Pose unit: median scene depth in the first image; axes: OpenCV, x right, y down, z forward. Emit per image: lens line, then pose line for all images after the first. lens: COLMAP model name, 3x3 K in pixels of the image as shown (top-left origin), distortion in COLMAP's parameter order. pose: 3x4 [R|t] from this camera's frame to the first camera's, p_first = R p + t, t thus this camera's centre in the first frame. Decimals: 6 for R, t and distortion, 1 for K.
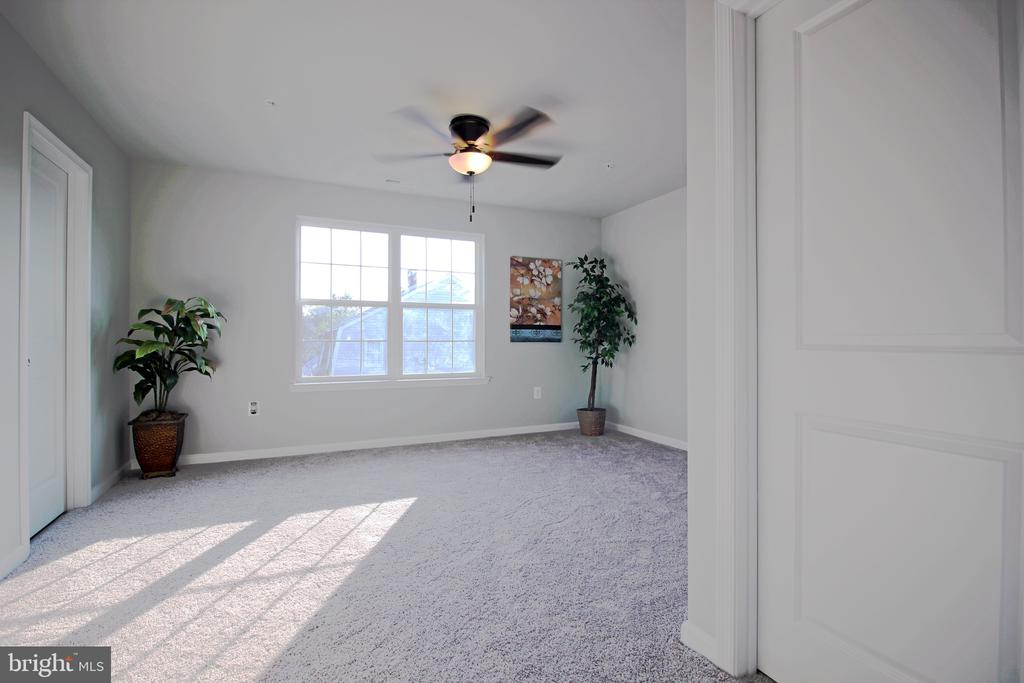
lens RADIAL K [[475.6, 0, 514.2], [0, 475.6, 337.5], [0, 0, 1]] dist [-0.000179, -0.013532]
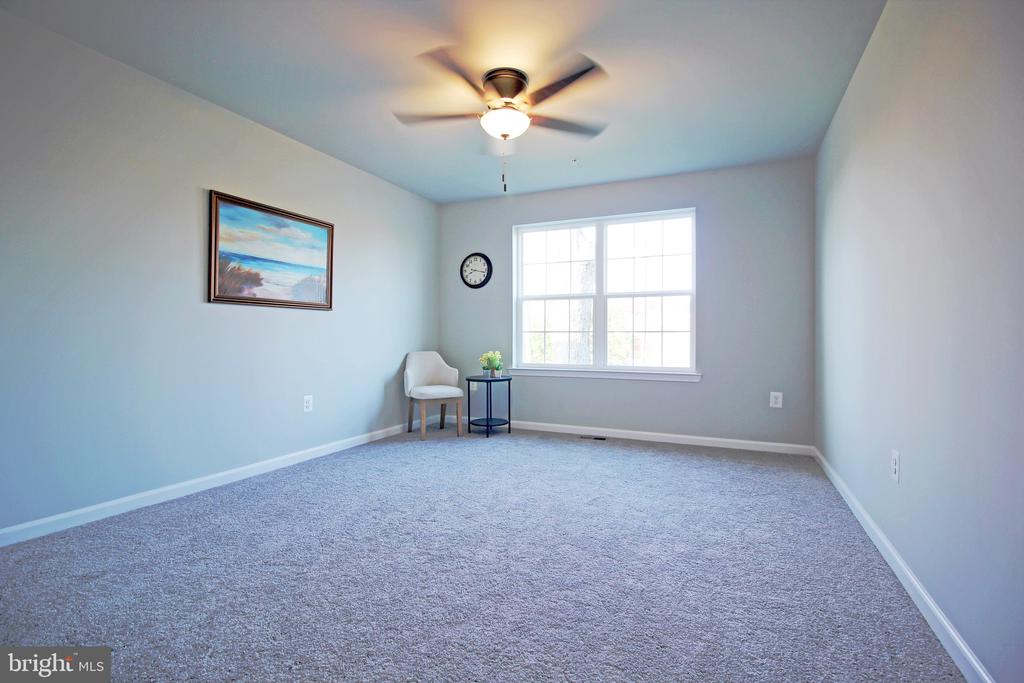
lens RADIAL K [[475.6, 0, 514.2], [0, 475.6, 337.5], [0, 0, 1]] dist [-0.000179, -0.013532]
pose [[0.642717, 0.010341, -0.766034, 0.405784], [0.002507, 0.999875, 0.015602, 0.004105], [0.766100, -0.011948, 0.642611, 0.209224]]
